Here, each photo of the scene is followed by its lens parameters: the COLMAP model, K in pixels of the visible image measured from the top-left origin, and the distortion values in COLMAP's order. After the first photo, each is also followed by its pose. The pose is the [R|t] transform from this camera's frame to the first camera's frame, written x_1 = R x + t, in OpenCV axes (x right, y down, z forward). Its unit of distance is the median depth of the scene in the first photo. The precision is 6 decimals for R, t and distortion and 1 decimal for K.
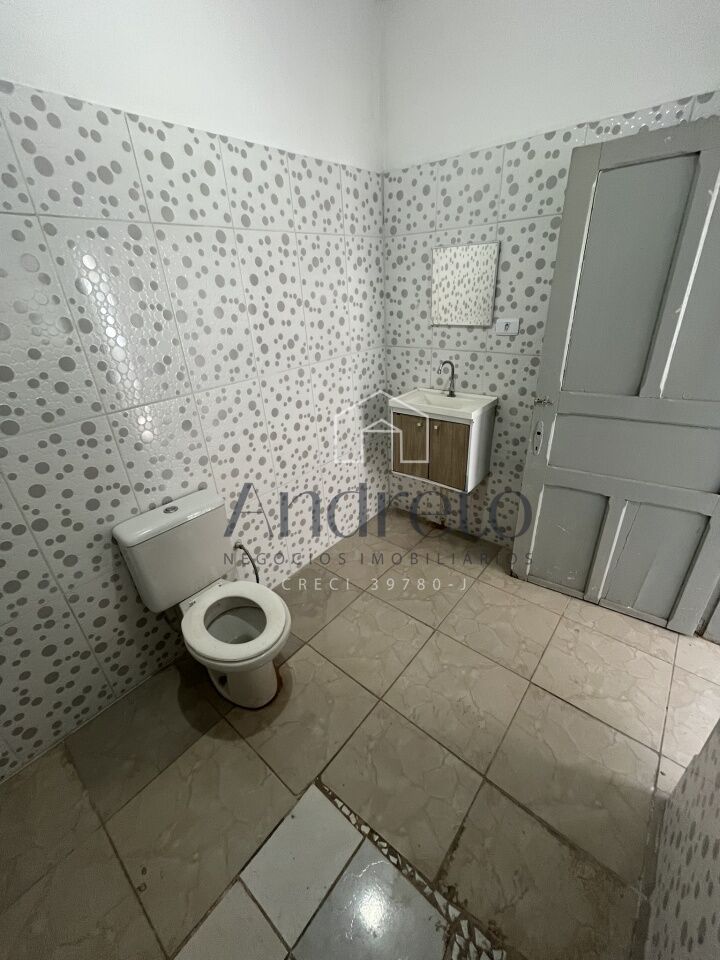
lens RADIAL K [[390.1, 0, 364.0], [0, 390.1, 473.5], [0, 0, 1]] dist [-0.003103, 0.000266]
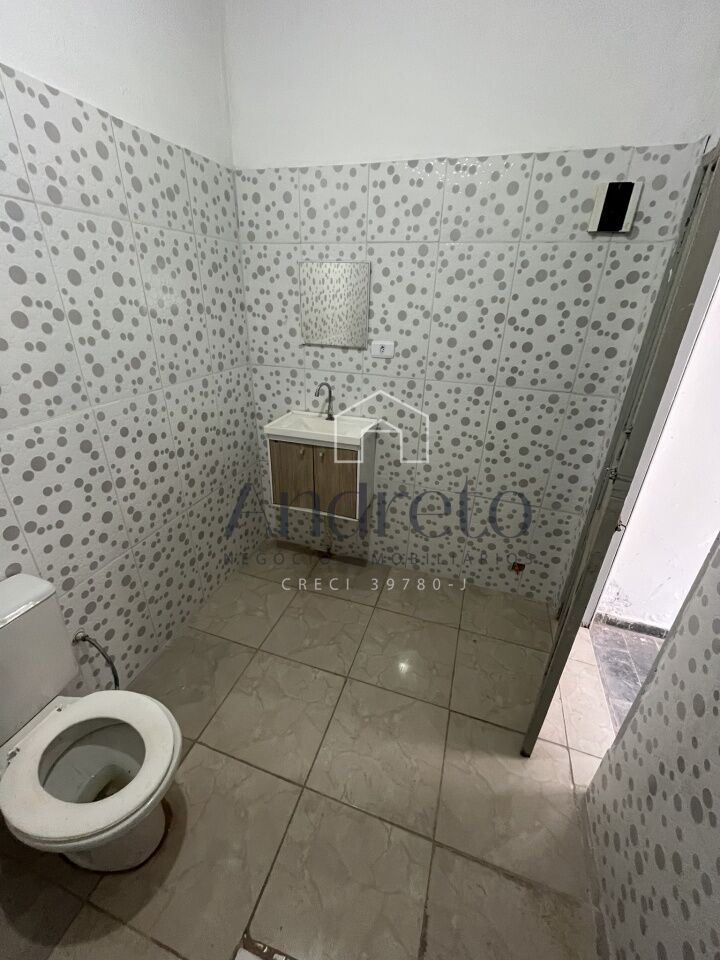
lens RADIAL K [[390.1, 0, 366.8], [0, 390.1, 477.3], [0, 0, 1]] dist [-0.003103, 0.000266]
pose [[0.925977, -0.089109, 0.366914, -0.064333], [0.095602, 0.995420, 0.000479, -0.060244], [-0.365276, 0.034634, 0.930255, 0.111703]]
